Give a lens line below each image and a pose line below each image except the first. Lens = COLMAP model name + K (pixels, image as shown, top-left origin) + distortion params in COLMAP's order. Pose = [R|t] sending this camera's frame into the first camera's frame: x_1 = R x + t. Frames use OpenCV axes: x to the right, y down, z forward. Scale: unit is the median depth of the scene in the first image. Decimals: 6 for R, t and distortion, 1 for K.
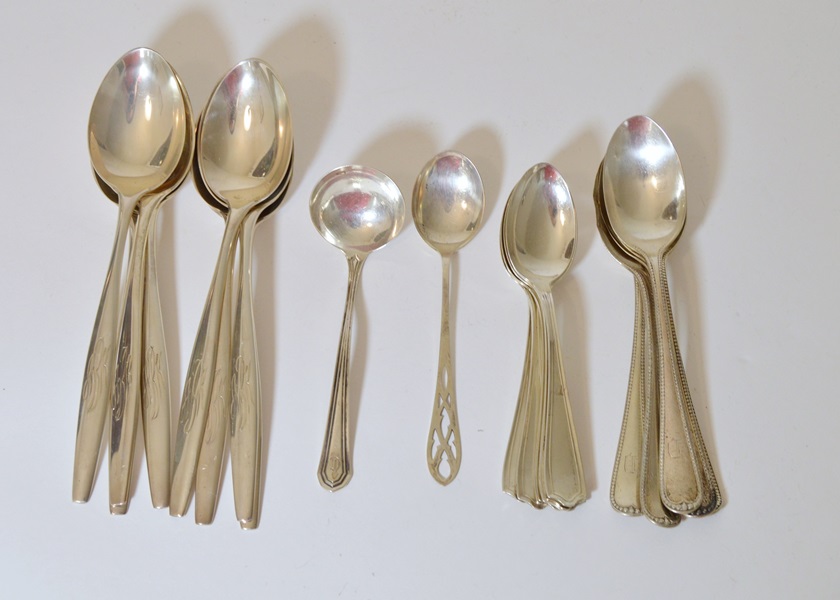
lens RADIAL K [[1480.9, 0, 397.3], [0, 1480.9, 293.7], [0, 0, 1]] dist [-0.030813, 0.000000]
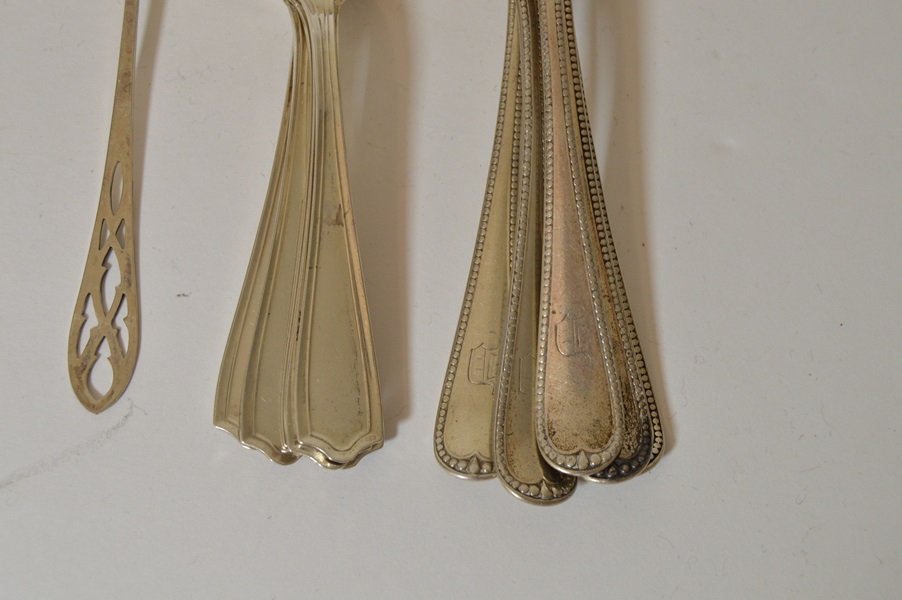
lens RADIAL K [[1463.9, 0, 448.7], [0, 1463.9, 298.5], [0, 0, 1]] dist [-0.033405, 0.000000]
pose [[0.999931, -0.005627, 0.010309, 0.142395], [0.003692, 0.983862, 0.178889, 0.006727], [-0.011149, -0.178839, 0.983815, 0.527890]]
